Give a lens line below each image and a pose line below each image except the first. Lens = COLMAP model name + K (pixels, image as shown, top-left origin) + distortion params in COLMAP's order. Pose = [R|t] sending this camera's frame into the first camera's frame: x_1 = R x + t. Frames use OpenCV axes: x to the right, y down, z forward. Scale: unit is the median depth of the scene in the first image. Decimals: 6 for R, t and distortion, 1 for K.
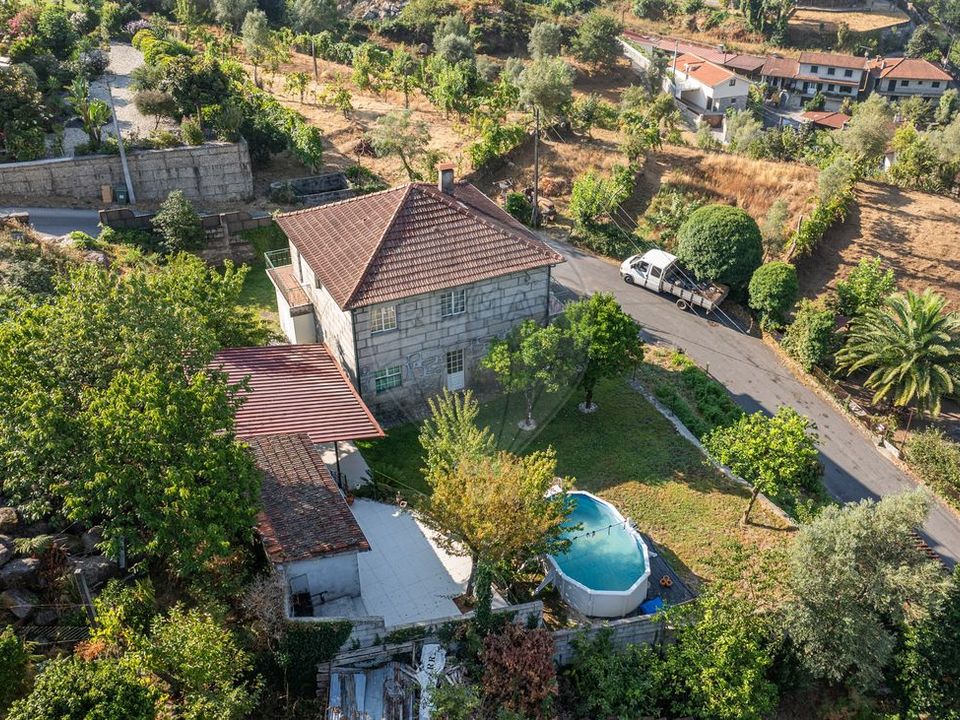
lens RADIAL K [[900.2, 0, 487.1], [0, 900.2, 362.4], [0, 0, 1]] dist [0.013246, -0.075471]
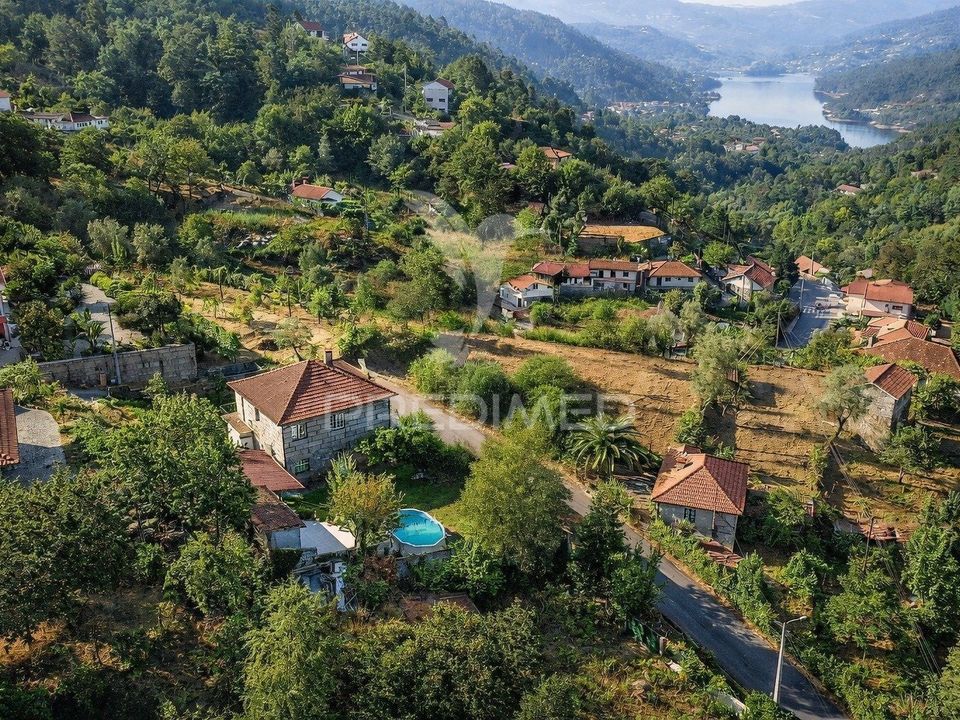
lens RADIAL K [[900.2, 0, 487.1], [0, 900.2, 362.4], [0, 0, 1]] dist [0.013246, -0.075471]
pose [[0.986108, -0.052831, 0.157478, -0.012532], [0.085177, 0.974765, -0.206347, 0.149567], [-0.142603, 0.216894, 0.965723, -0.562587]]
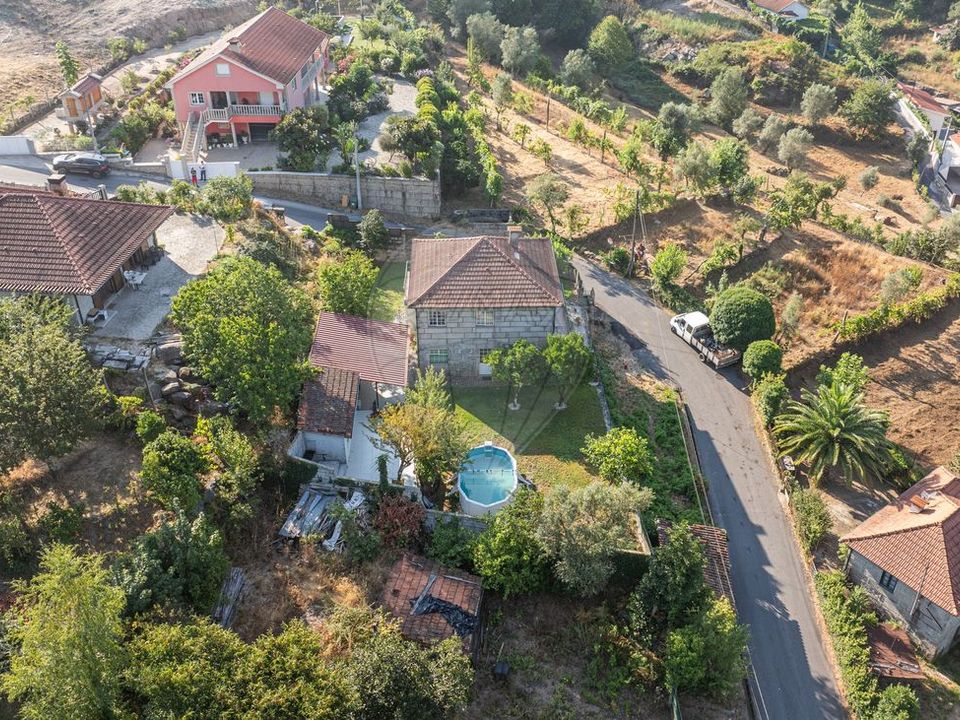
lens RADIAL K [[900.2, 0, 487.1], [0, 900.2, 362.4], [0, 0, 1]] dist [0.013246, -0.075471]
pose [[0.911473, 0.227409, -0.342786, 0.354188], [-0.225004, 0.973207, 0.047352, -0.045164], [0.344370, 0.033968, 0.938219, -0.310505]]
